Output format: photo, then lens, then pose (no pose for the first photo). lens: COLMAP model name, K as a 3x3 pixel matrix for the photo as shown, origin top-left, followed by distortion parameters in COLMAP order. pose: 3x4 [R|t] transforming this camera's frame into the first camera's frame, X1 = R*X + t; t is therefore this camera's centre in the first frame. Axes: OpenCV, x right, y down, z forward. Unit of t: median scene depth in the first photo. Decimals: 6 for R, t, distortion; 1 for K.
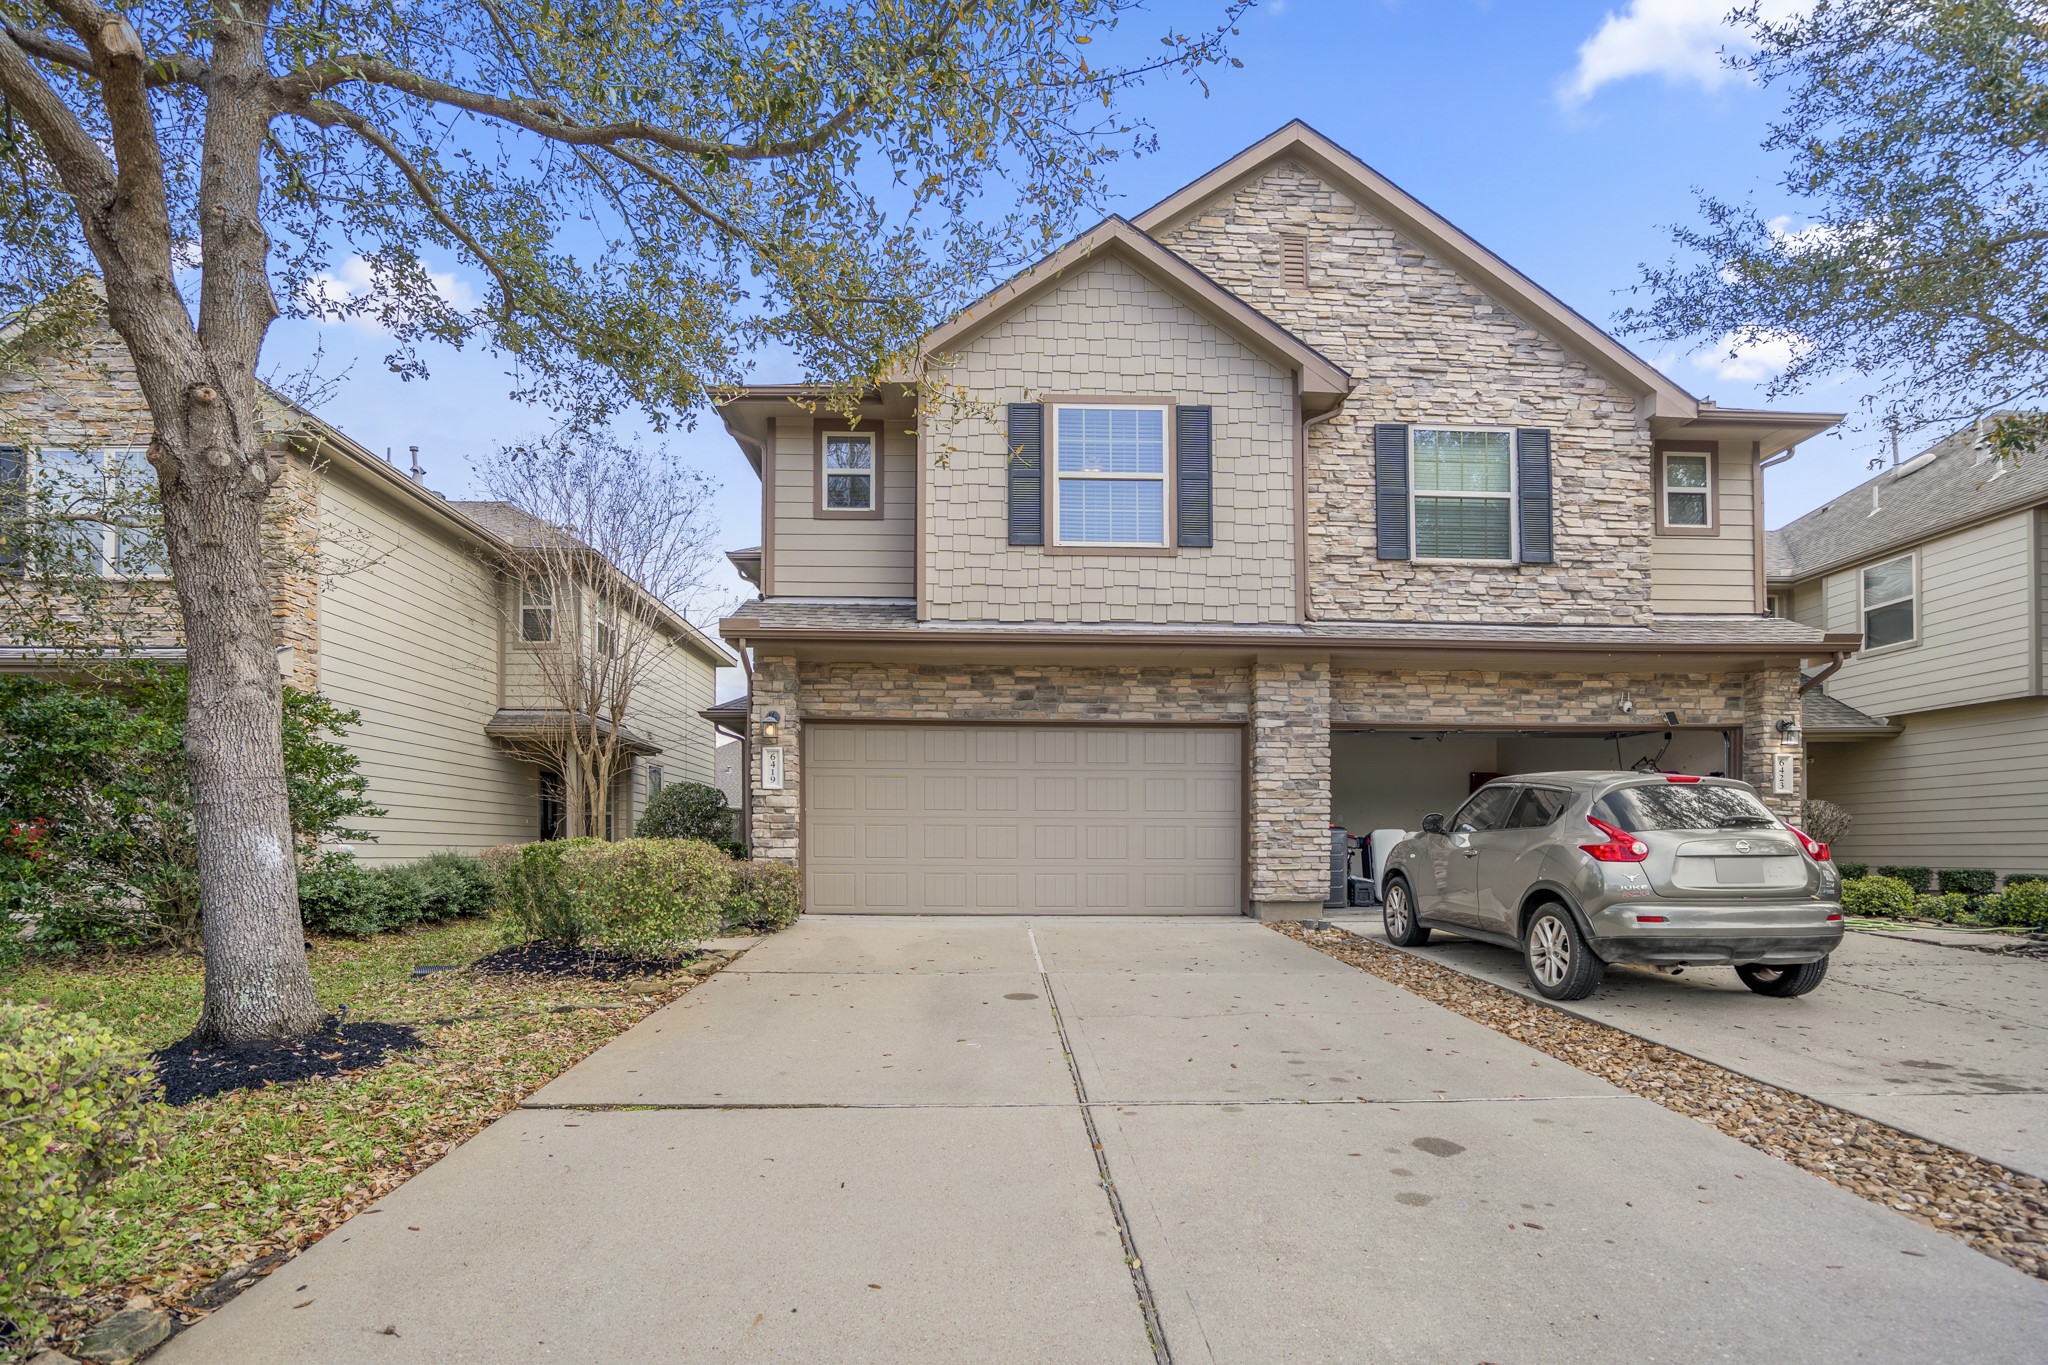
lens RADIAL K [[999.9, 0, 1025.1], [0, 999.9, 689.8], [0, 0, 1]] dist [-0.041575, 0.015656]
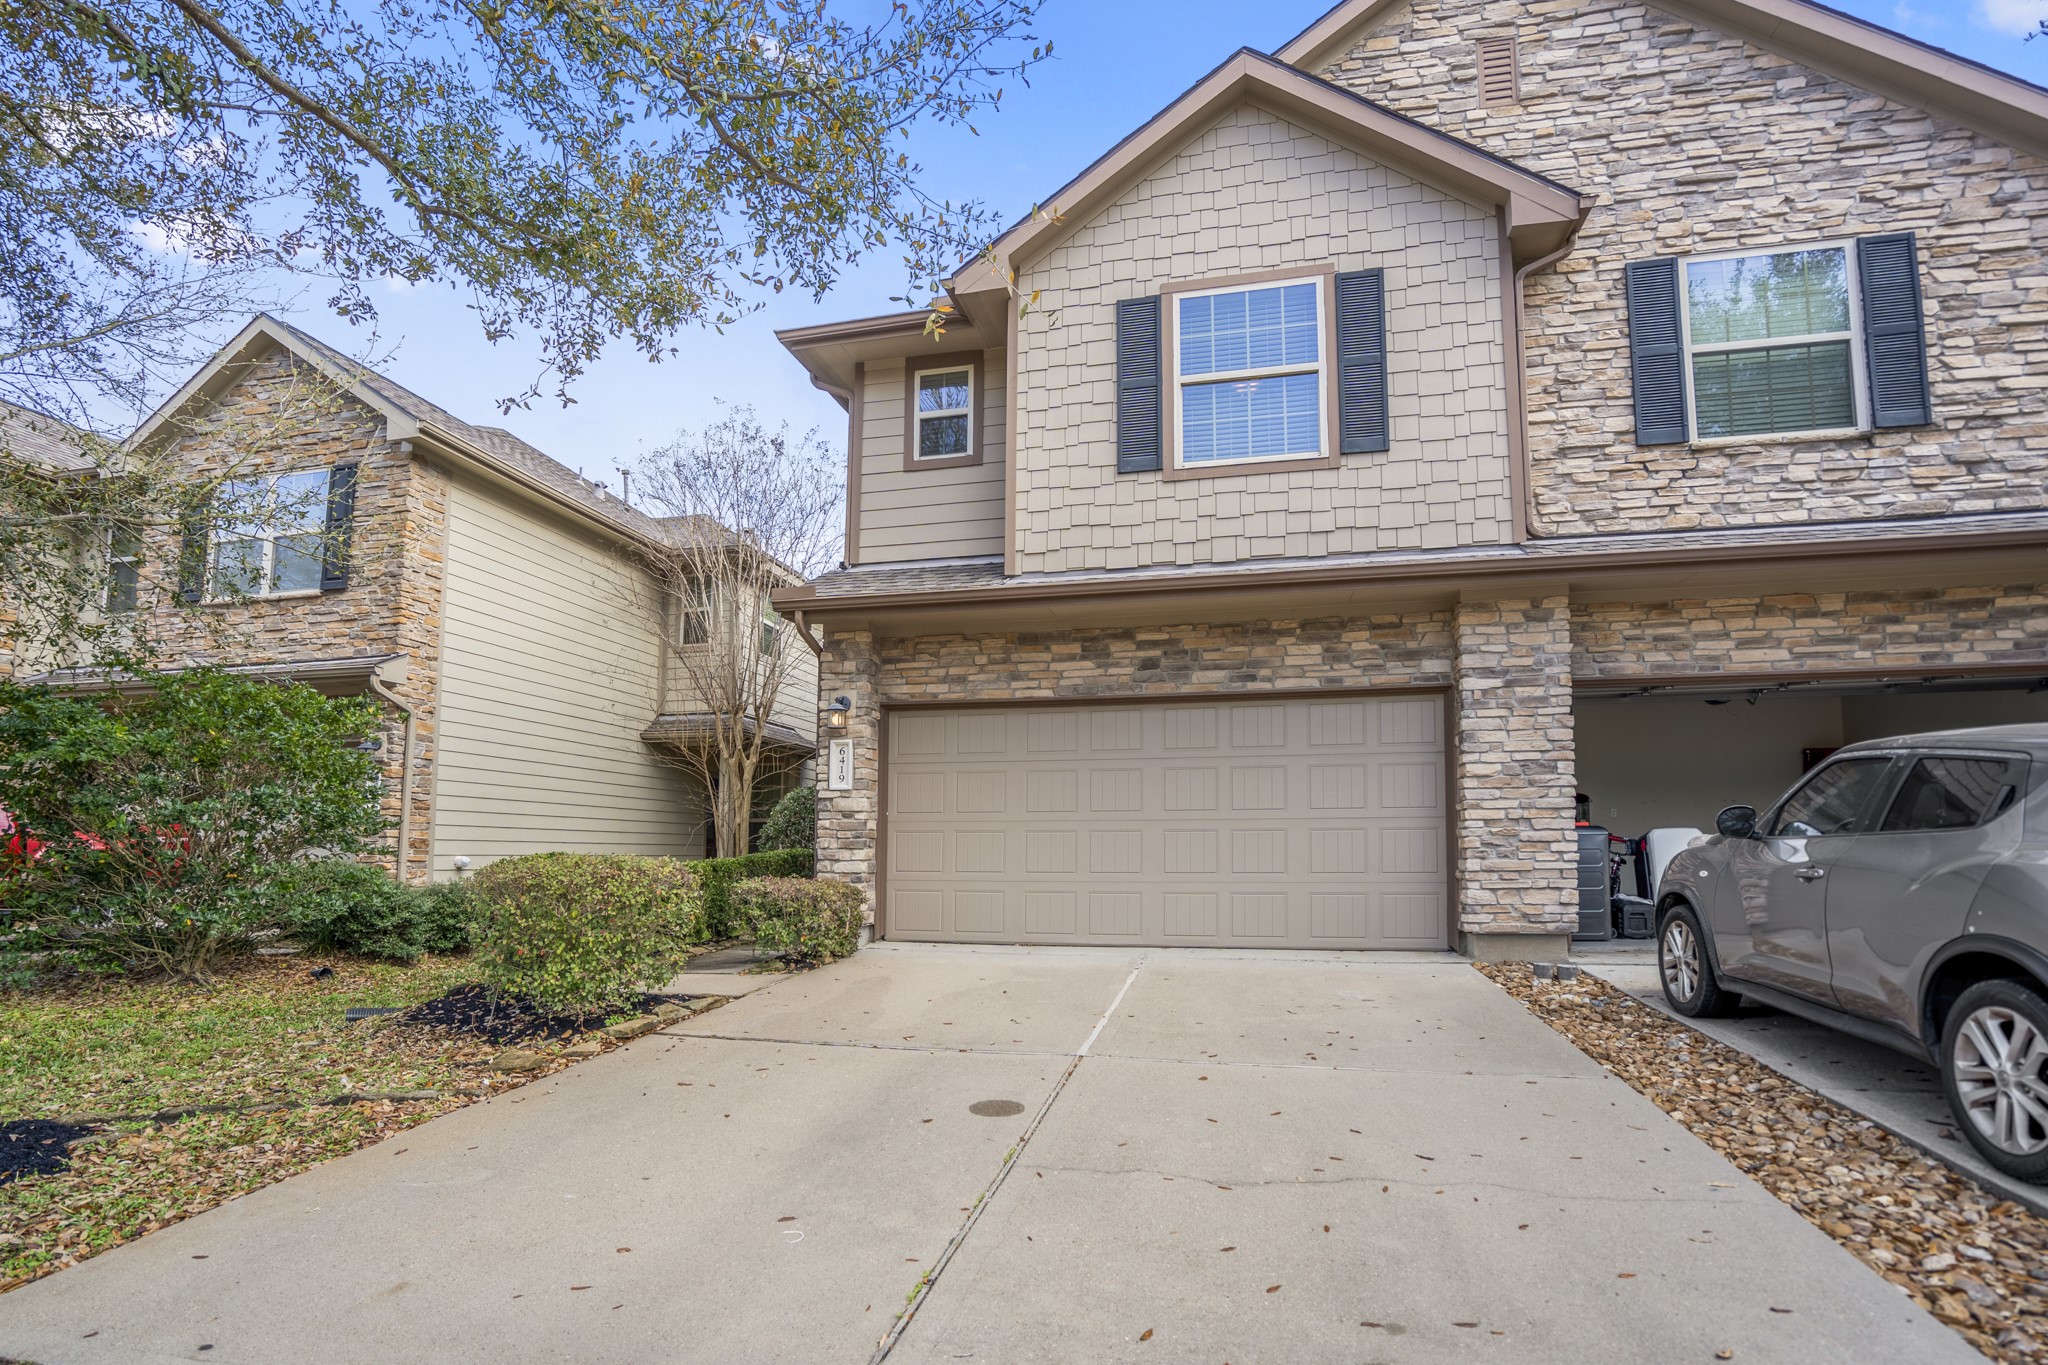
lens RADIAL K [[999.9, 0, 1025.1], [0, 999.9, 689.8], [0, 0, 1]] dist [-0.041575, 0.015656]
pose [[0.968968, -0.043900, -0.243258, 0.096303], [0.043817, 0.999023, -0.005755, 0.026469], [0.243273, -0.005082, 0.969945, 0.216464]]
